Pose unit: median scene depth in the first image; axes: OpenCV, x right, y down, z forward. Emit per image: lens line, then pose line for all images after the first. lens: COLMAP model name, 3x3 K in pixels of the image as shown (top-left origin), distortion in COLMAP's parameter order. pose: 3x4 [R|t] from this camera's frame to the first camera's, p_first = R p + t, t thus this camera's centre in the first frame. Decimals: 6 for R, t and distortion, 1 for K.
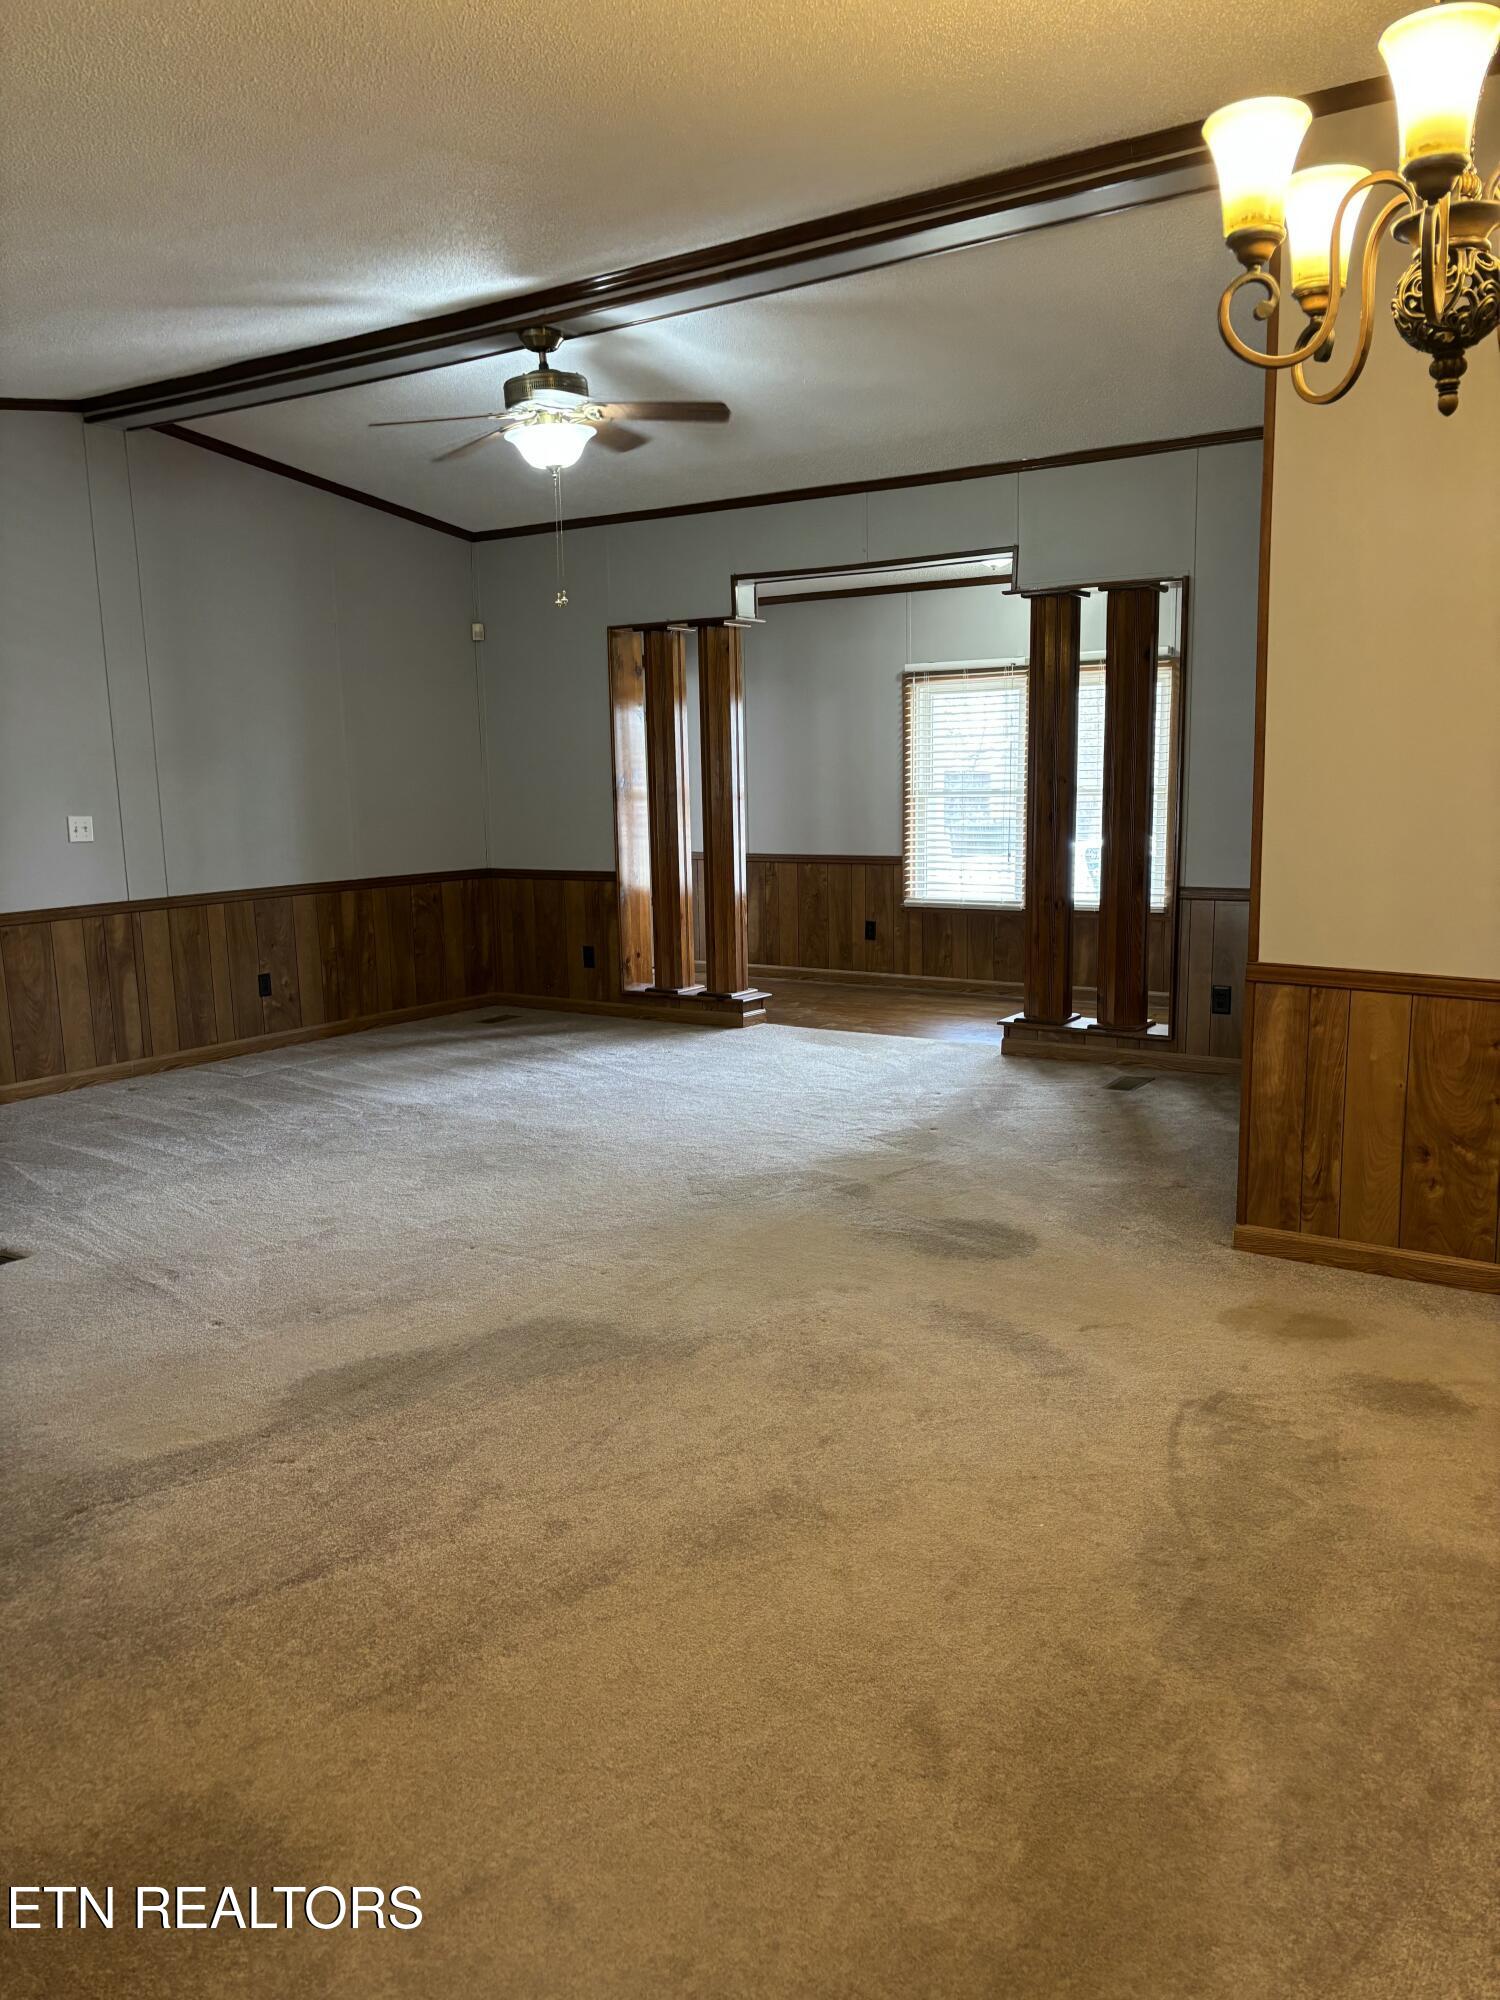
lens RADIAL K [[1508.5, 0, 750.0], [0, 1508.5, 1000.0], [0, 0, 1]] dist [0.061533, -0.075463]
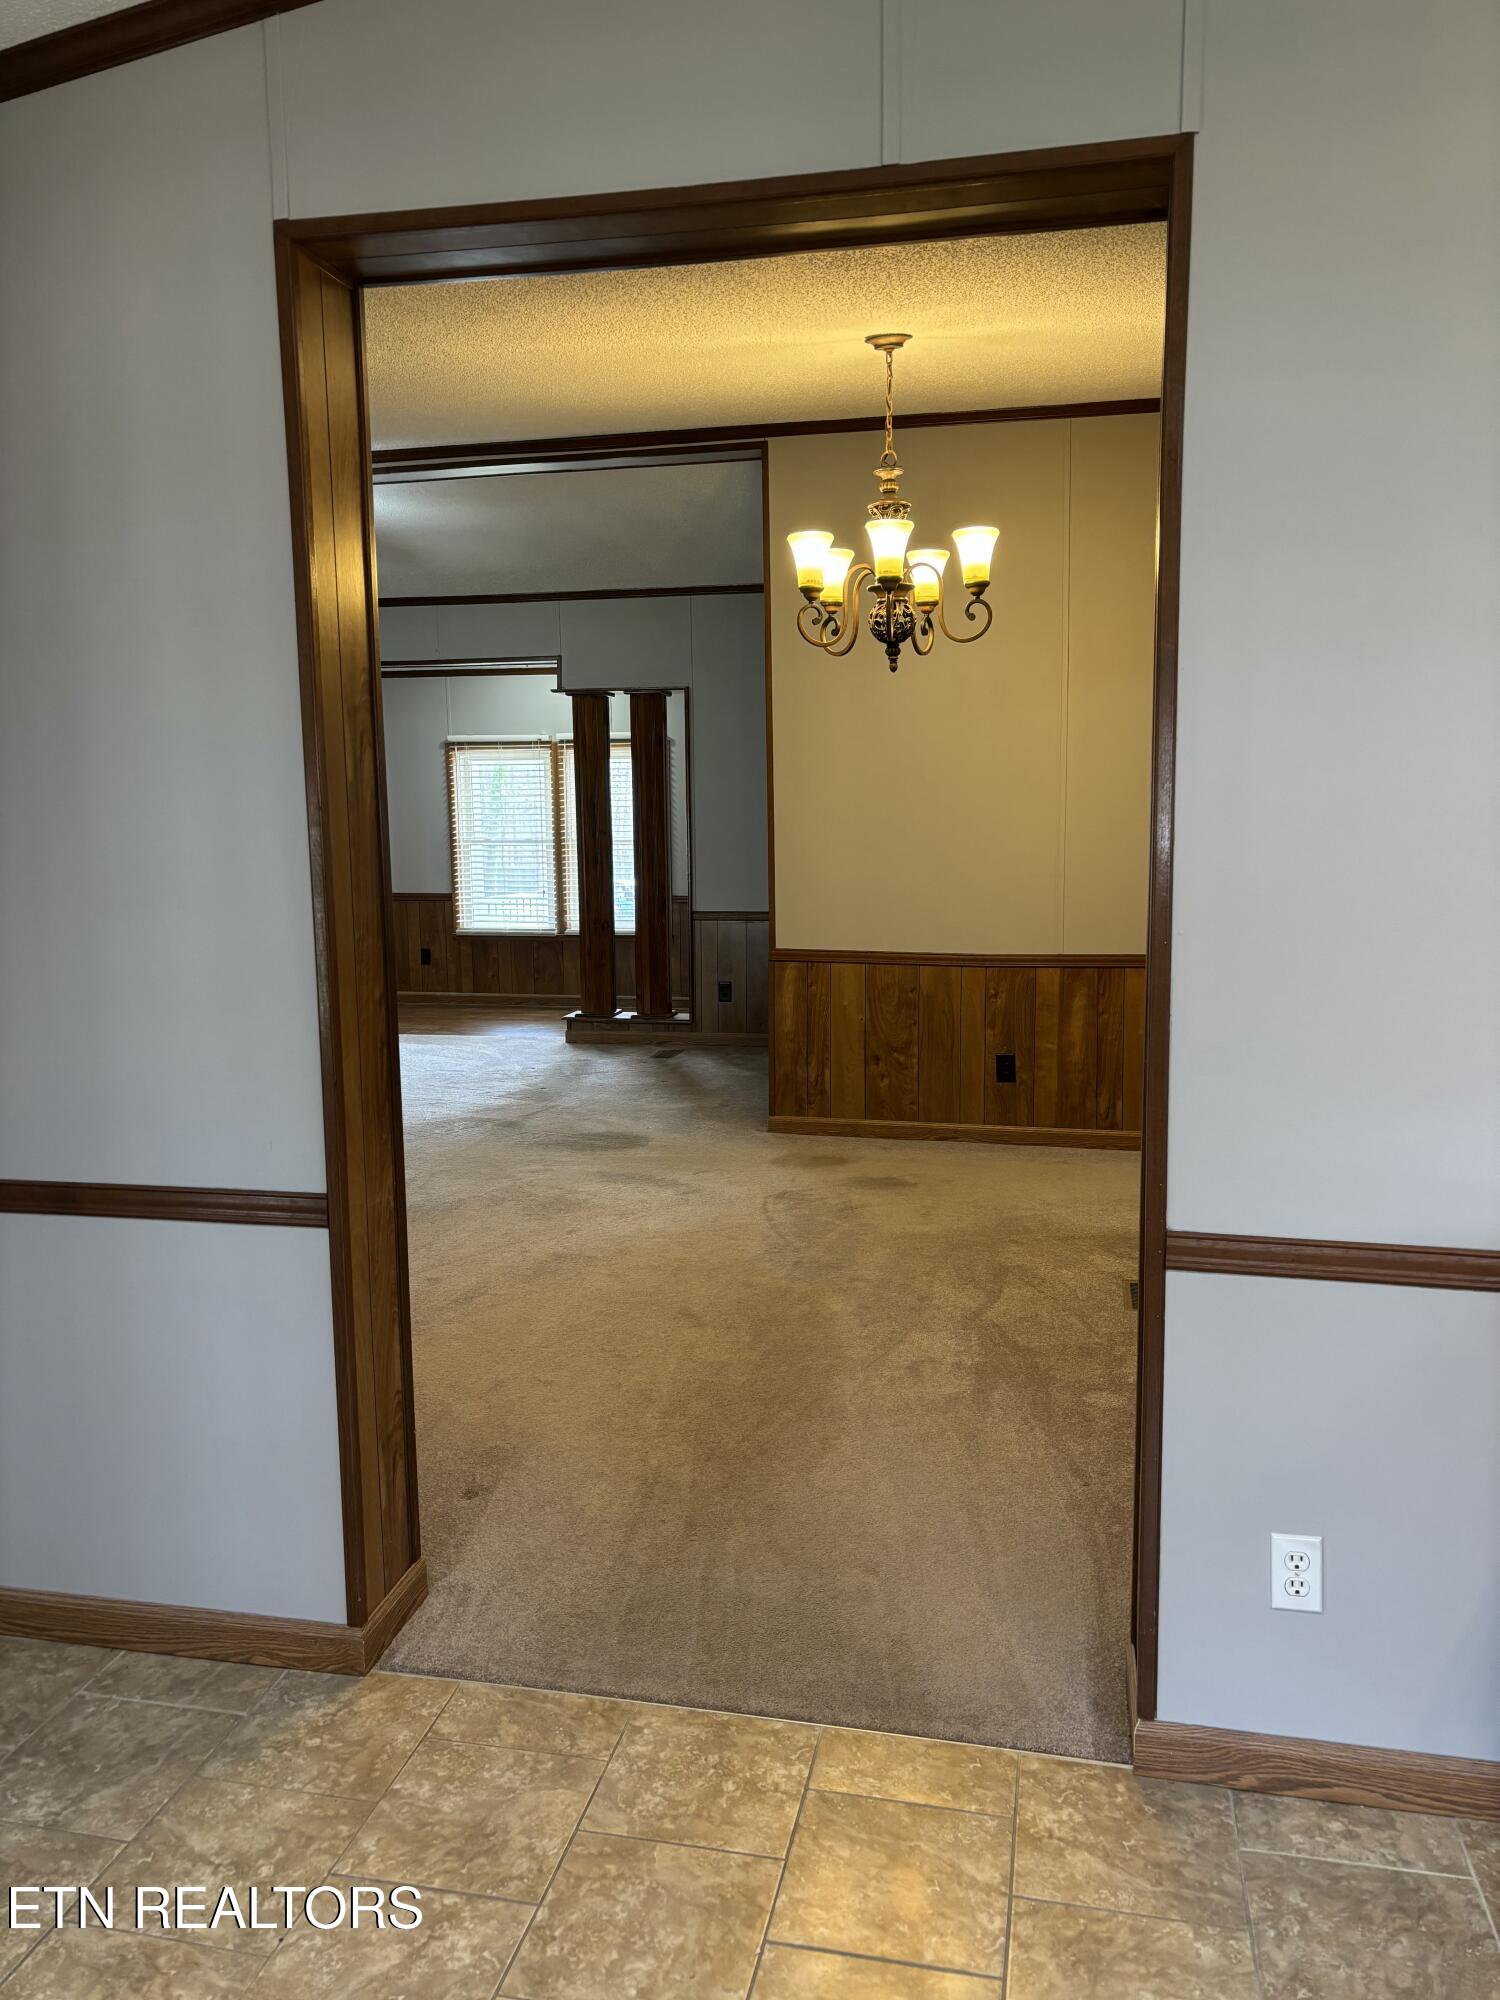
lens RADIAL K [[1489.5, 0, 750.0], [0, 1489.5, 1000.0], [0, 0, 1]] dist [0.161482, -0.000507]
pose [[0.931542, -0.039903, 0.361437, -0.206875], [0.051202, 0.998452, -0.021735, 0.049639], [-0.360010, 0.038753, 0.932143, -0.357388]]
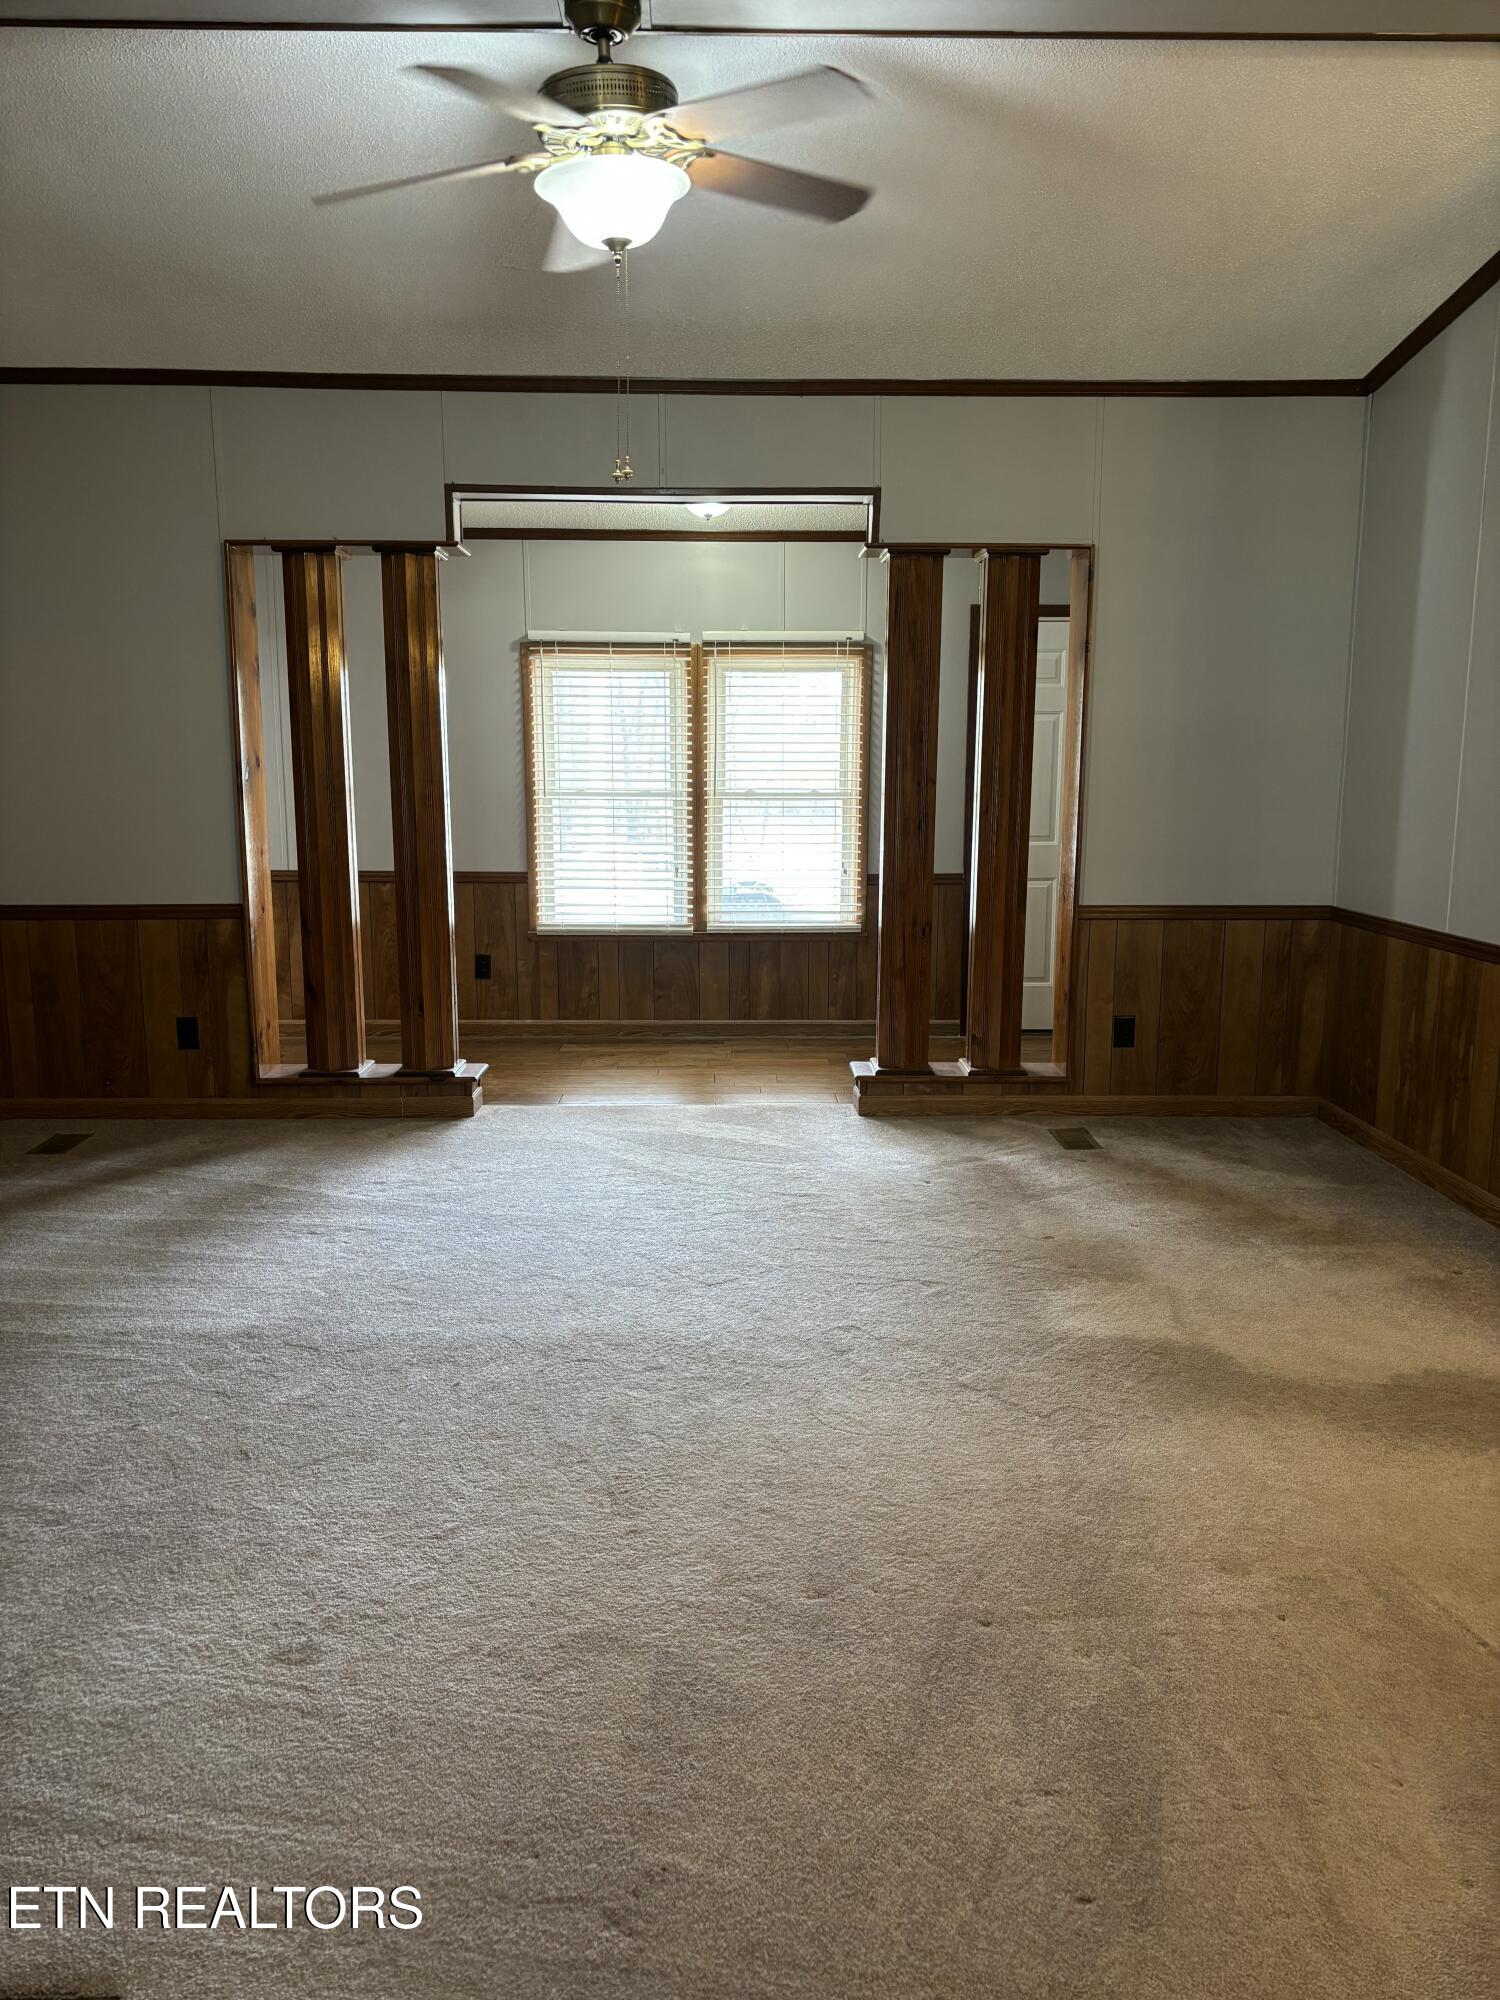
lens RADIAL K [[1508.5, 0, 750.0], [0, 1508.5, 1000.0], [0, 0, 1]] dist [0.061533, -0.075463]
pose [[0.819670, -0.070406, 0.568493, -0.475901], [0.070084, 0.997288, 0.022461, -0.068655], [-0.568533, 0.021431, 0.822381, 0.509894]]
